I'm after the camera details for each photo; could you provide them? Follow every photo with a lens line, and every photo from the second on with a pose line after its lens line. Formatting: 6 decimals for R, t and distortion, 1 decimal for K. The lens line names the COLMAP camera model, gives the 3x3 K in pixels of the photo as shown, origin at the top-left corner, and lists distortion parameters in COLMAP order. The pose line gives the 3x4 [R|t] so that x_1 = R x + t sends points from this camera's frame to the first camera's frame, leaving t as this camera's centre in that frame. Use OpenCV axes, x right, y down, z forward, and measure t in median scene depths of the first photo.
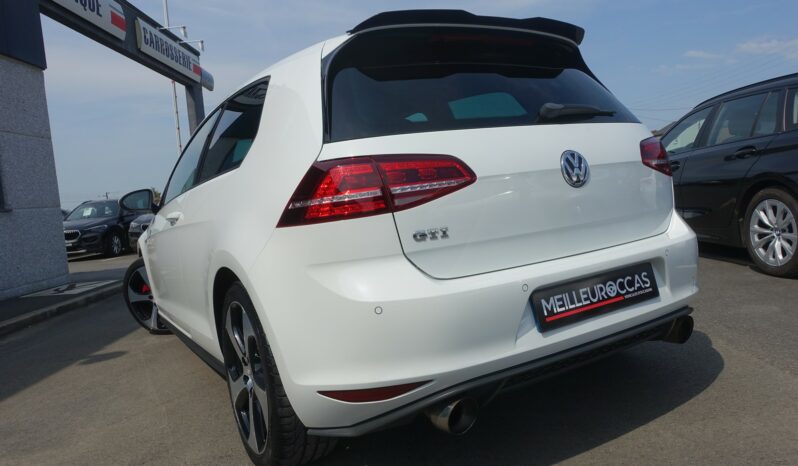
lens RADIAL K [[543.4, 0, 401.7], [0, 543.4, 232.2], [0, 0, 1]] dist [-0.003112, -0.000525]
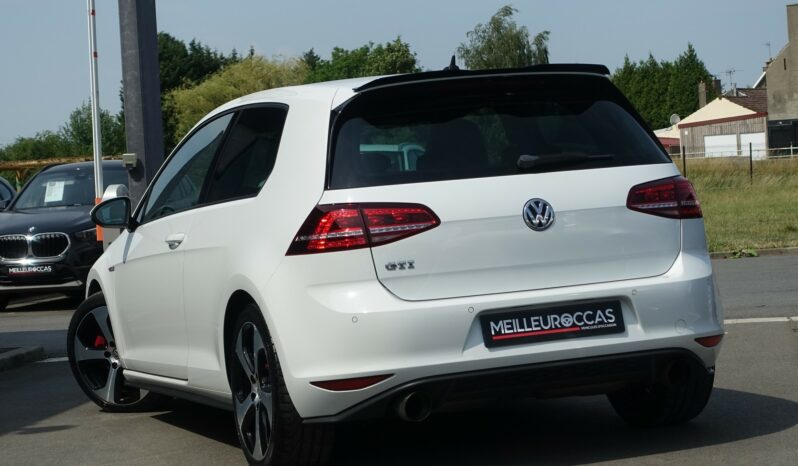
lens RADIAL K [[1728.0, 0, 399.0], [0, 1728.0, 233.0], [0, 0, 1]] dist [0.214894, 0.033871]
pose [[0.982781, 0.035214, -0.181389, 0.720784], [-0.040311, 0.998887, -0.024493, 0.025509], [0.180324, 0.031384, 0.983106, -2.768543]]
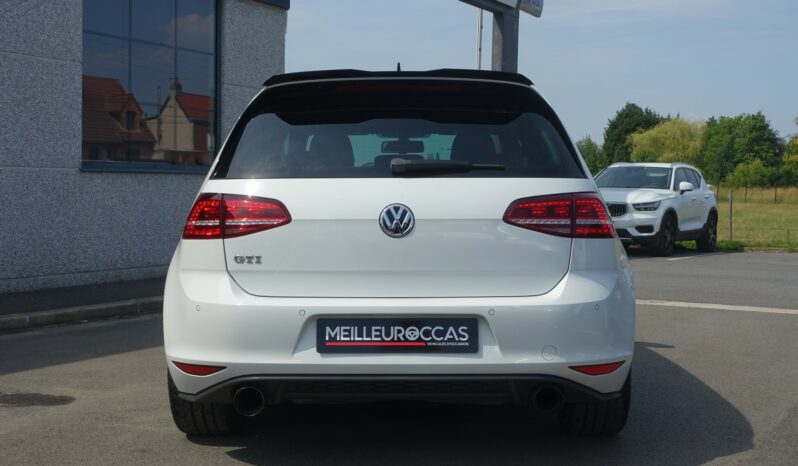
lens RADIAL K [[940.9, 0, 399.0], [0, 940.9, 233.0], [0, 0, 1]] dist [-0.011364, -0.006348]
pose [[0.846664, 0.127613, -0.516600, 1.365968], [-0.127616, 0.991181, 0.035695, -0.166468], [0.516600, 0.035705, 0.855482, -0.668014]]
